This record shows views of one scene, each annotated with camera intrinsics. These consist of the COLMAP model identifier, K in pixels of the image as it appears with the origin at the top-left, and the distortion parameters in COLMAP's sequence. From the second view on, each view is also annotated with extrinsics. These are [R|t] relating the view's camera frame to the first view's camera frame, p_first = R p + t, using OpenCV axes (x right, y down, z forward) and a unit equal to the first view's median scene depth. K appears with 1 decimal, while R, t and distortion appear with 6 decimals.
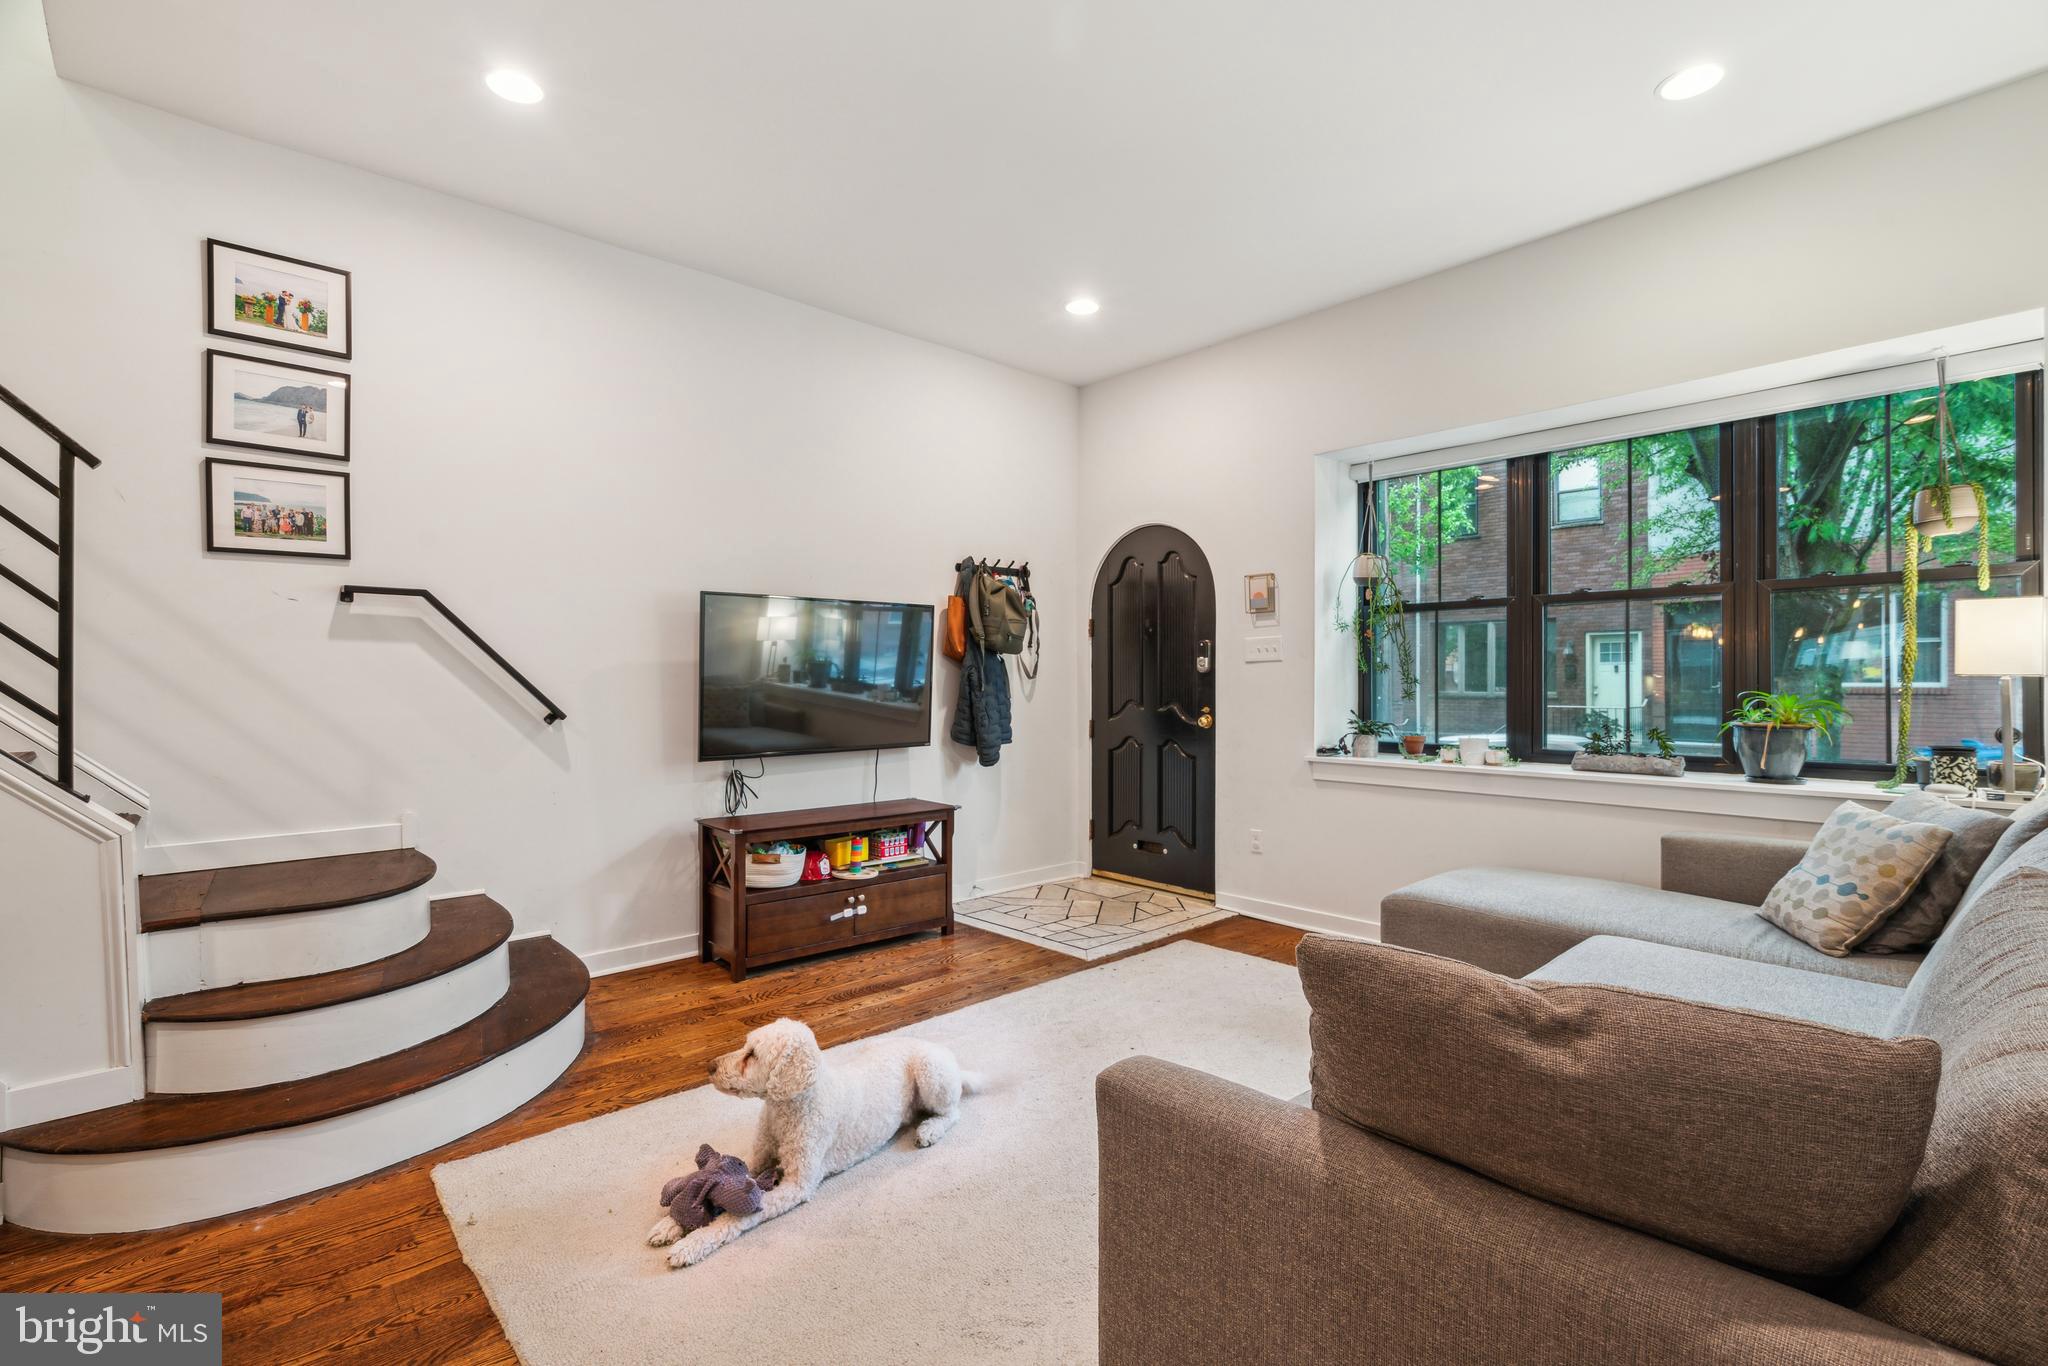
lens RADIAL K [[917.0, 0, 1020.4], [0, 917.0, 683.0], [0, 0, 1]] dist [-0.006543, 0.003073]
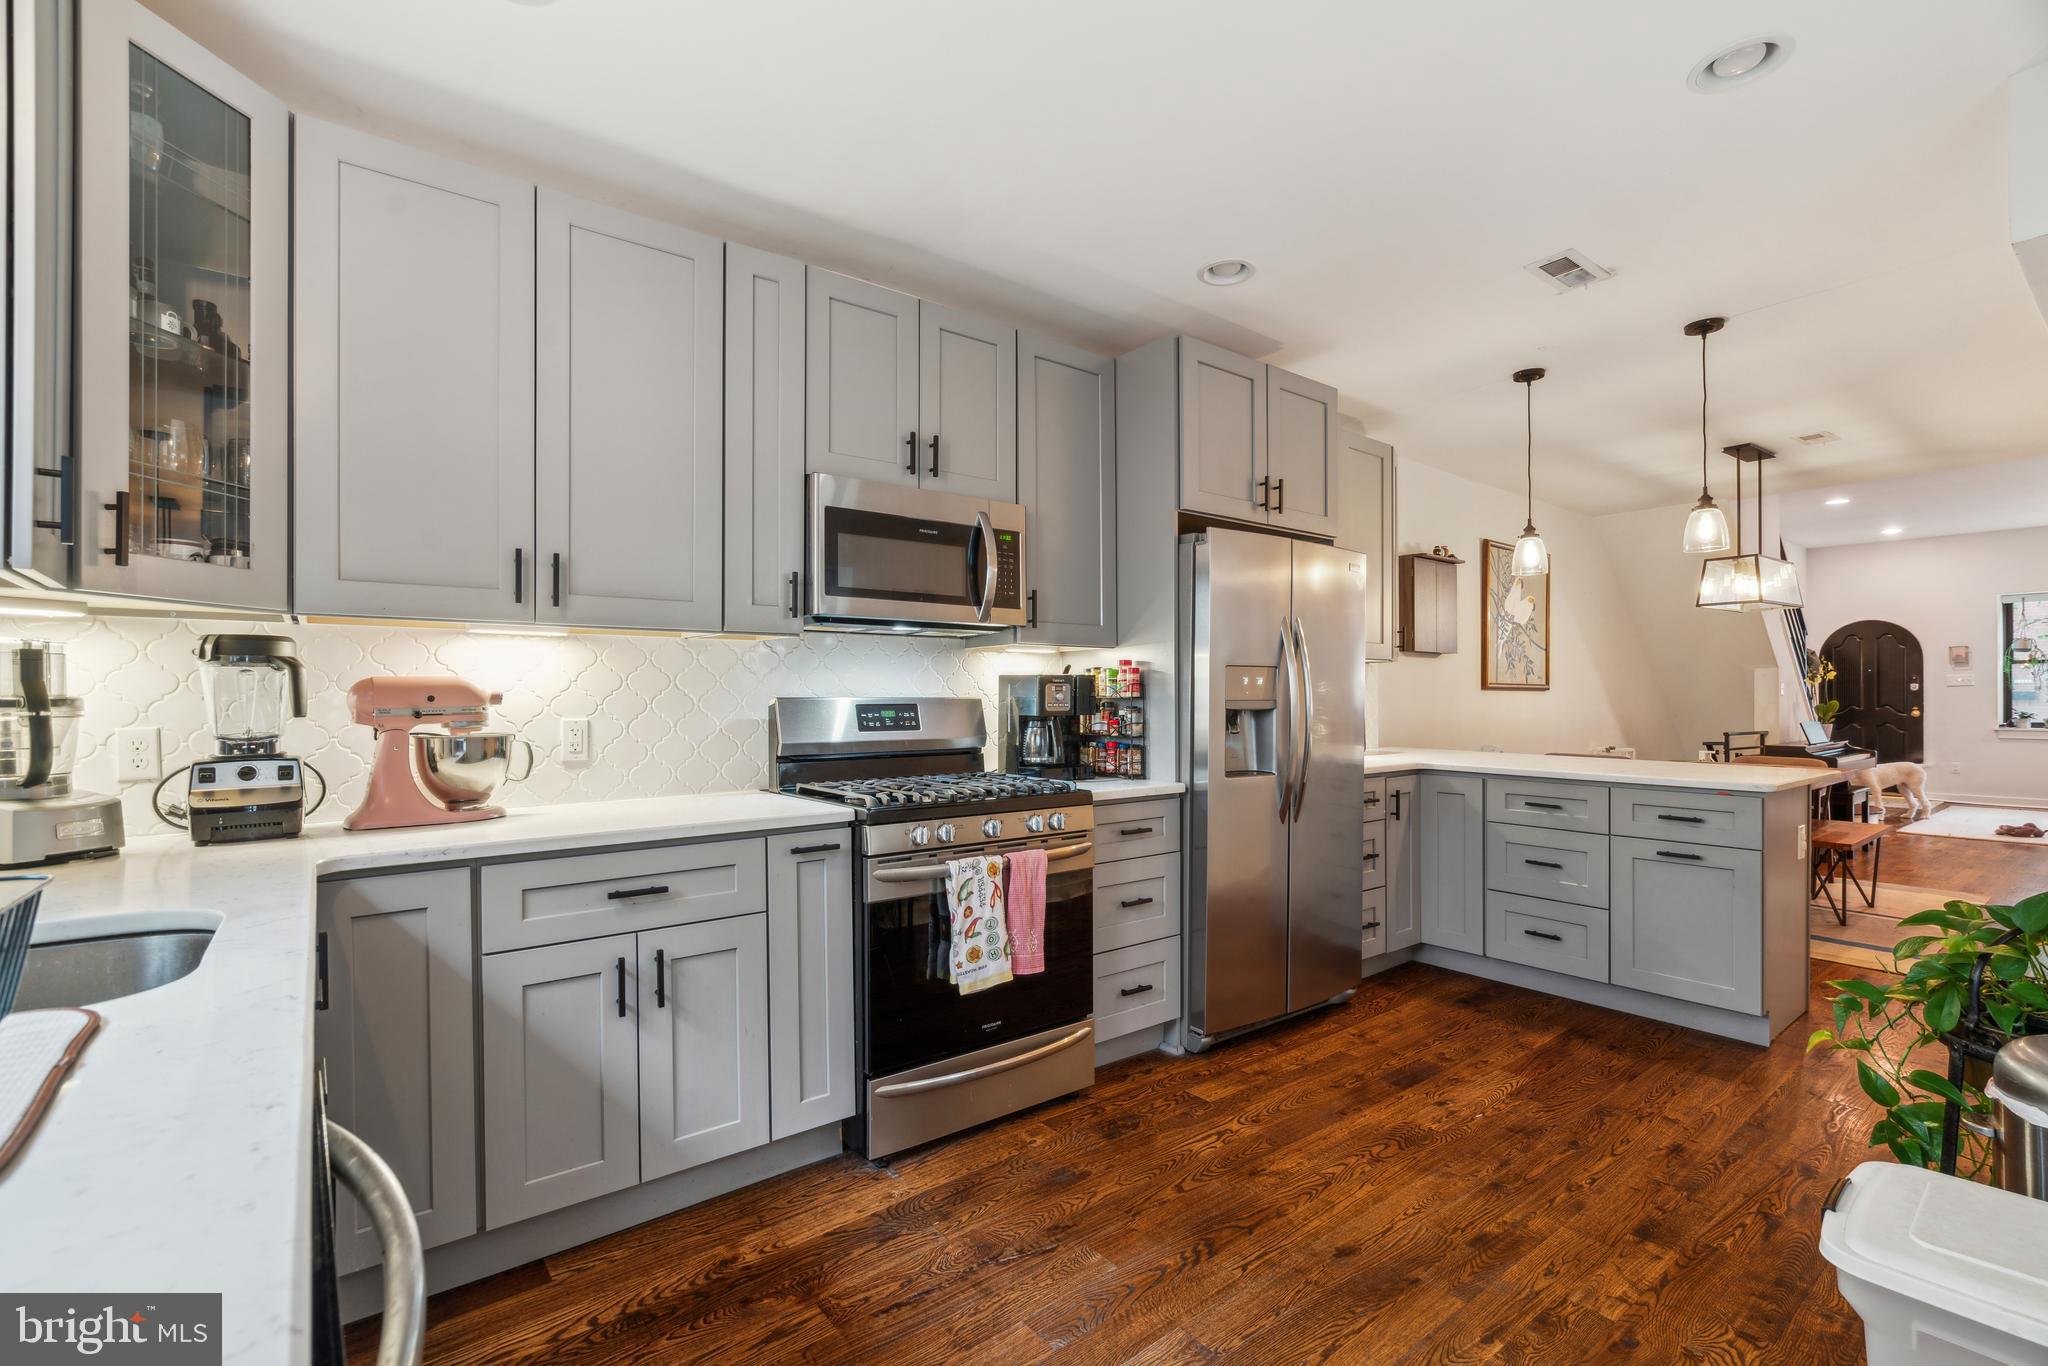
lens RADIAL K [[917.0, 0, 1012.5], [0, 917.0, 691.5], [0, 0, 1]] dist [-0.006543, 0.003073]
pose [[0.997313, 0.002352, -0.073225, -2.728811], [-0.002866, 0.999972, -0.006907, 0.015789], [0.073206, 0.007098, 0.997292, -2.001653]]
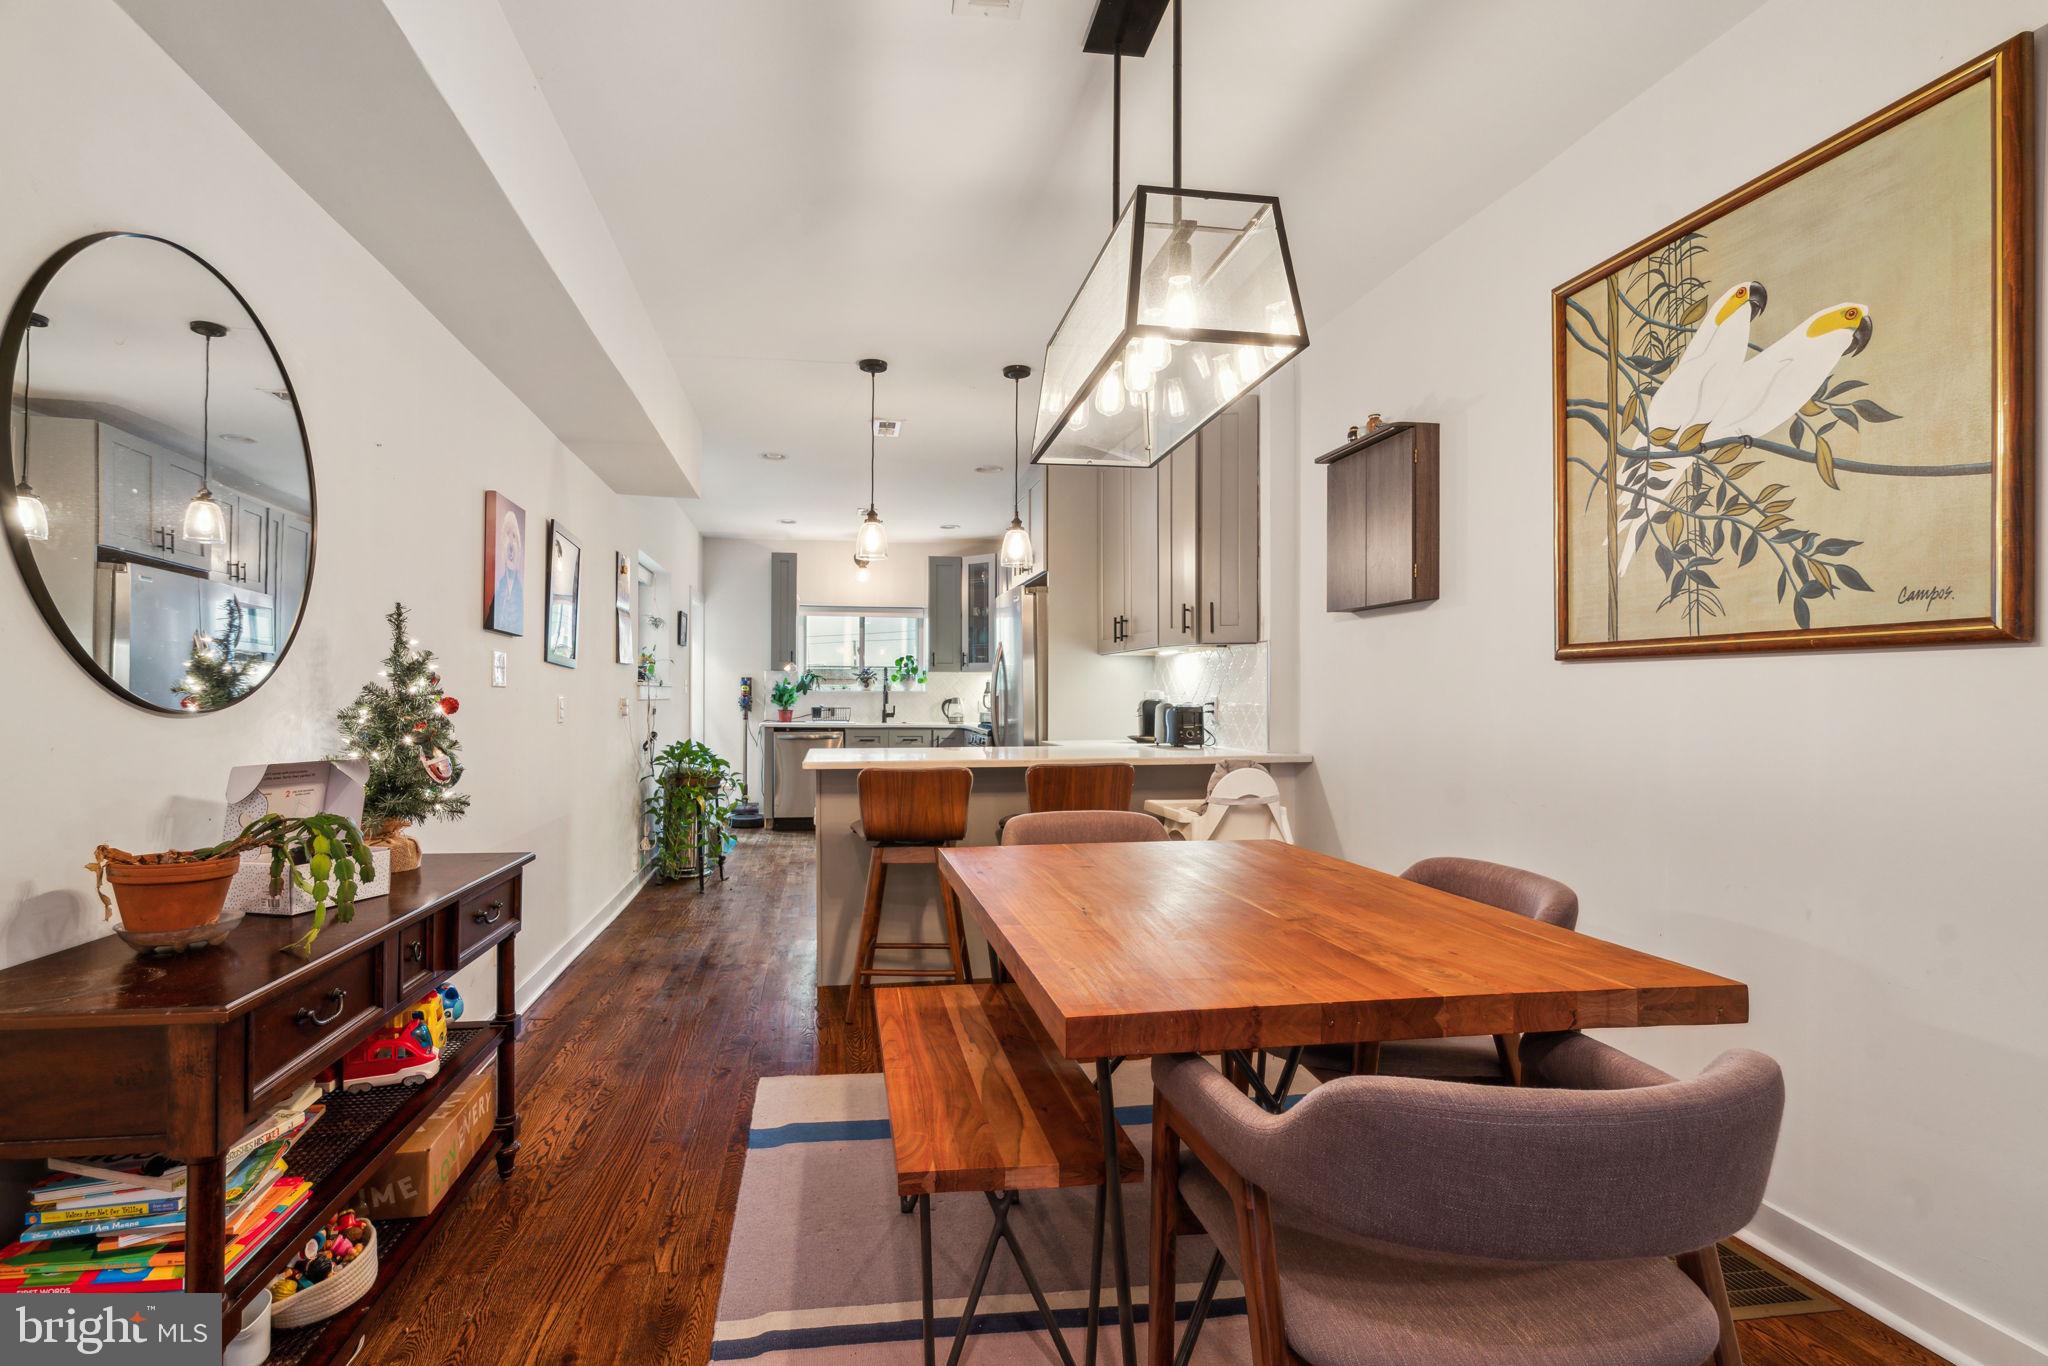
lens RADIAL K [[941.4, 0, 948.8], [0, 941.4, 686.6], [0, 0, 1]] dist [-0.005391, 0.000265]
pose [[-0.565528, -0.007886, -0.824691, -0.932746], [-0.003764, 0.999969, -0.006981, 0.024350], [0.824721, -0.000844, -0.565540, 0.012015]]
